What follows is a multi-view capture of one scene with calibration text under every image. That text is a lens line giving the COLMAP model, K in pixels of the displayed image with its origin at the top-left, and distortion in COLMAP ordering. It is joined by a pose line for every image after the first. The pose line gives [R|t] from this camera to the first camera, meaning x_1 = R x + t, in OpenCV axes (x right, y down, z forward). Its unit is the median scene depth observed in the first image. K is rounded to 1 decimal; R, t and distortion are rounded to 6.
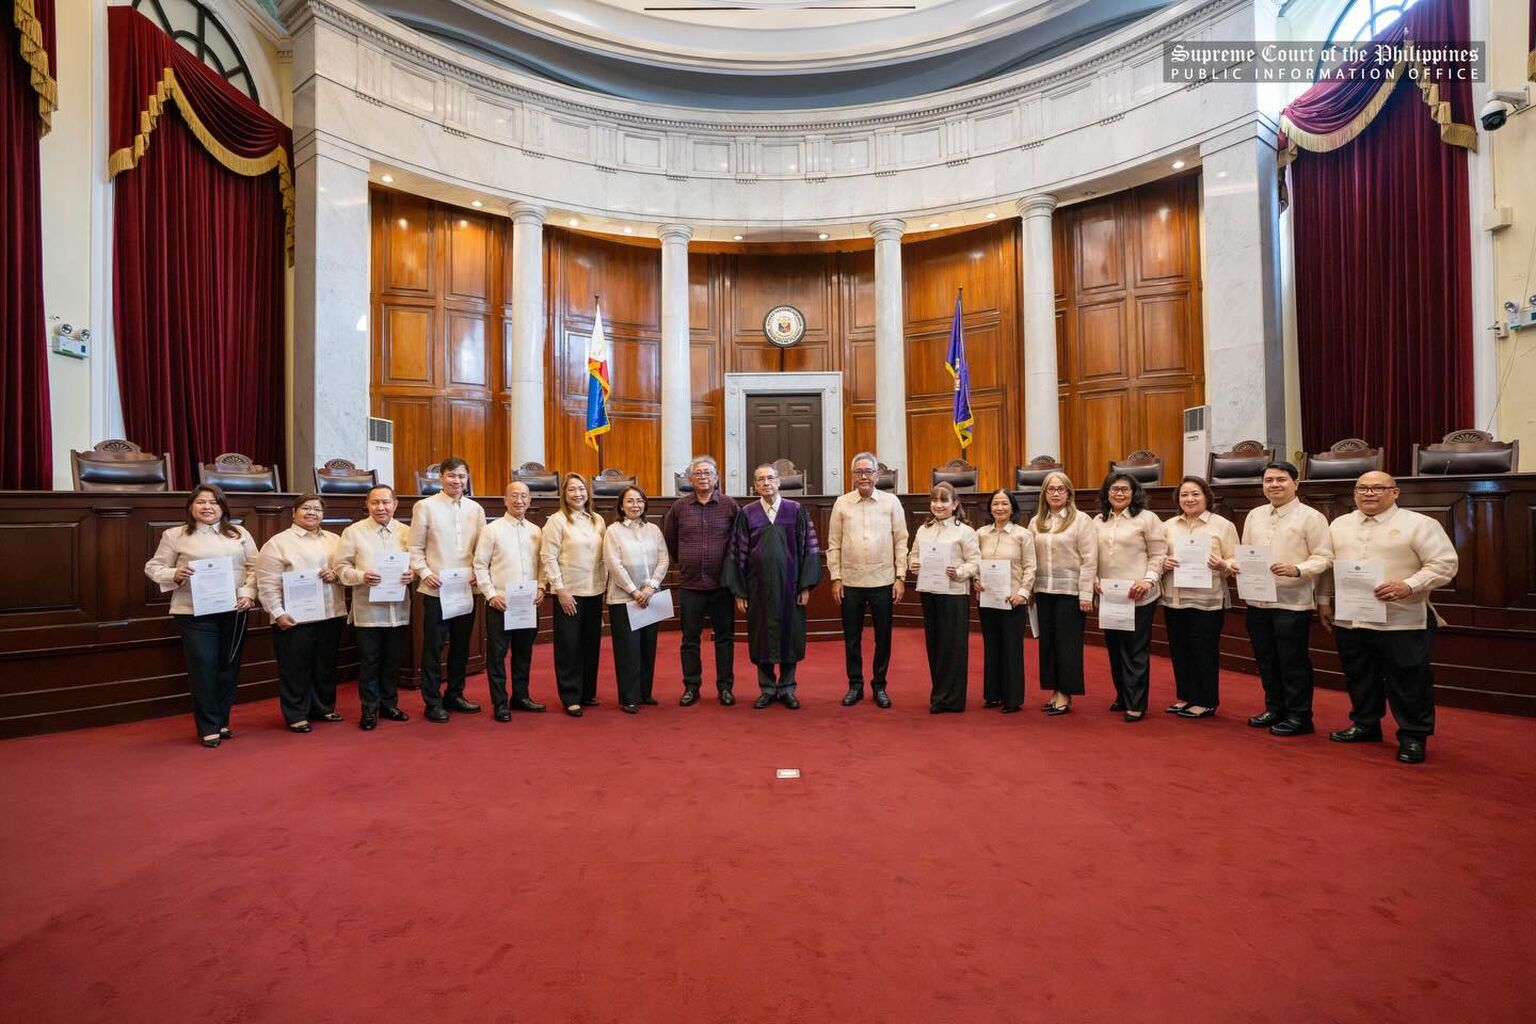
lens RADIAL K [[703.3, 0, 771.3], [0, 703.3, 485.5], [0, 0, 1]] dist [-0.042205, 0.008310]
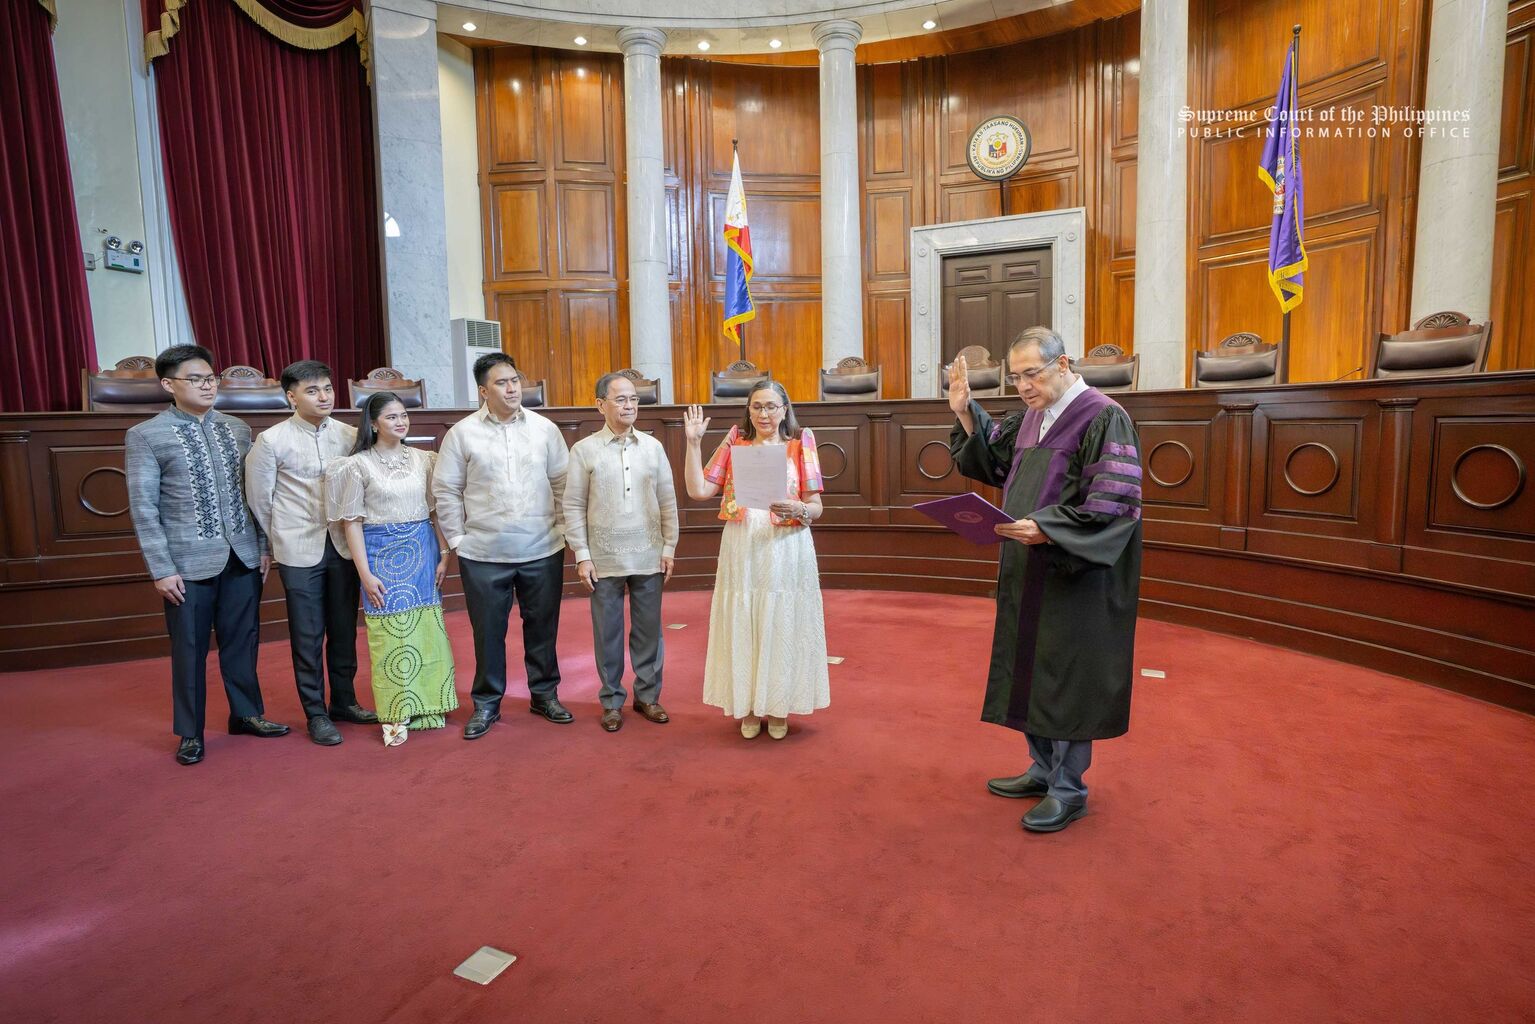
lens RADIAL K [[768.1, 0, 770.5], [0, 768.1, 493.8], [0, 0, 1]] dist [-0.031686, 0.007576]
pose [[0.913051, 0.027941, -0.406887, 0.142603], [0.026597, 0.991448, 0.127765, 0.006280], [0.406977, -0.127478, 0.904499, 0.220669]]
